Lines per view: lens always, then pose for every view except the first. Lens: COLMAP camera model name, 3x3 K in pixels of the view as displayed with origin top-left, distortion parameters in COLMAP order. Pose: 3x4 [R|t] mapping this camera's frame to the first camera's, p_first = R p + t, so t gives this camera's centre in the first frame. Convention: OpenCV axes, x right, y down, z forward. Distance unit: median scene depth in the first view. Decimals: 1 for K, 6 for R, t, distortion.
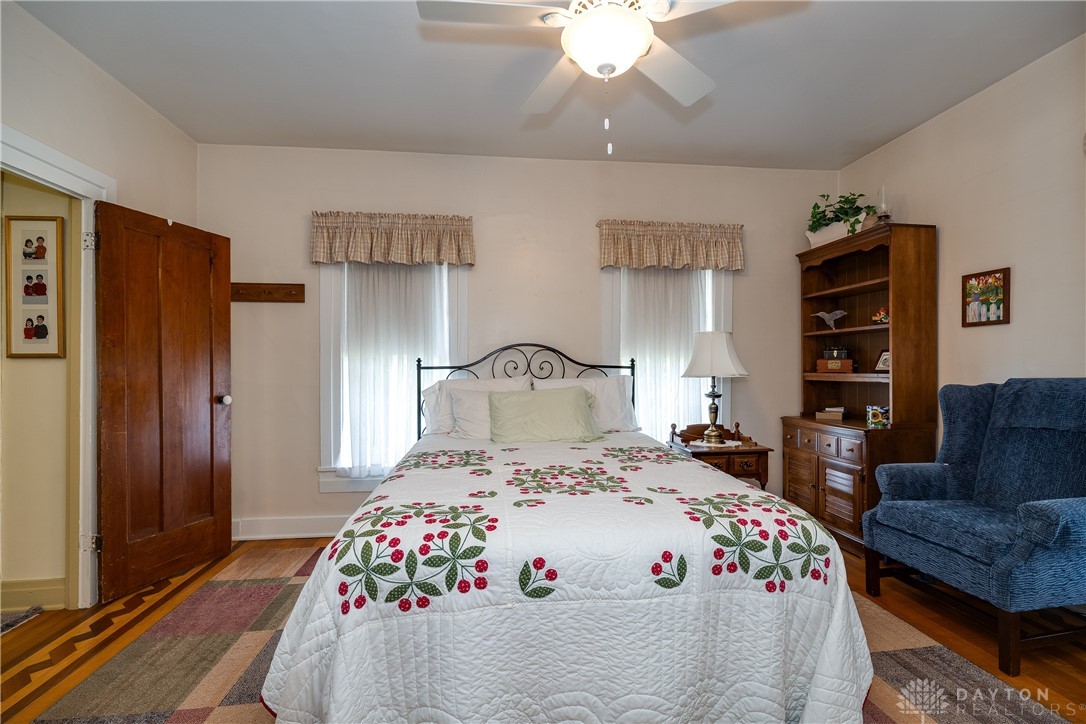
lens RADIAL K [[484.1, 0, 549.8], [0, 484.1, 375.6], [0, 0, 1]] dist [-0.003235, -0.000396]
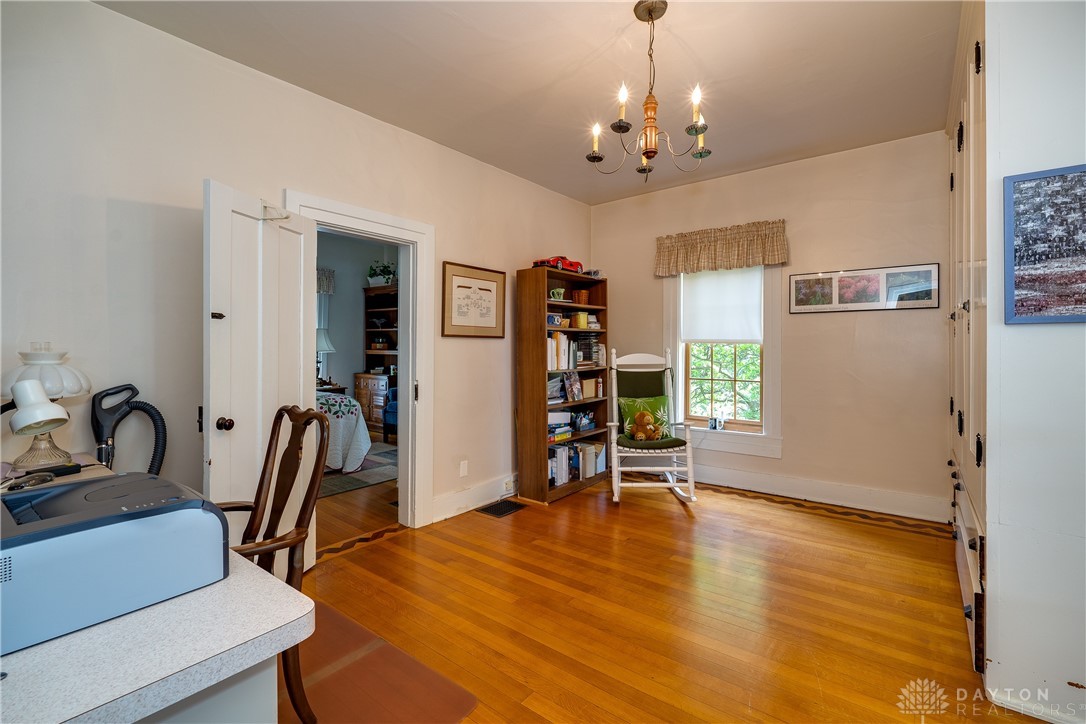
lens RADIAL K [[476.7, 0, 547.6], [0, 476.7, 344.4], [0, 0, 1]] dist [-0.000192, -0.000058]
pose [[0.705455, 0.007678, 0.708713, -0.350877], [0.001276, 0.999926, -0.012103, -0.004960], [-0.708754, 0.009442, 0.705393, -0.964550]]
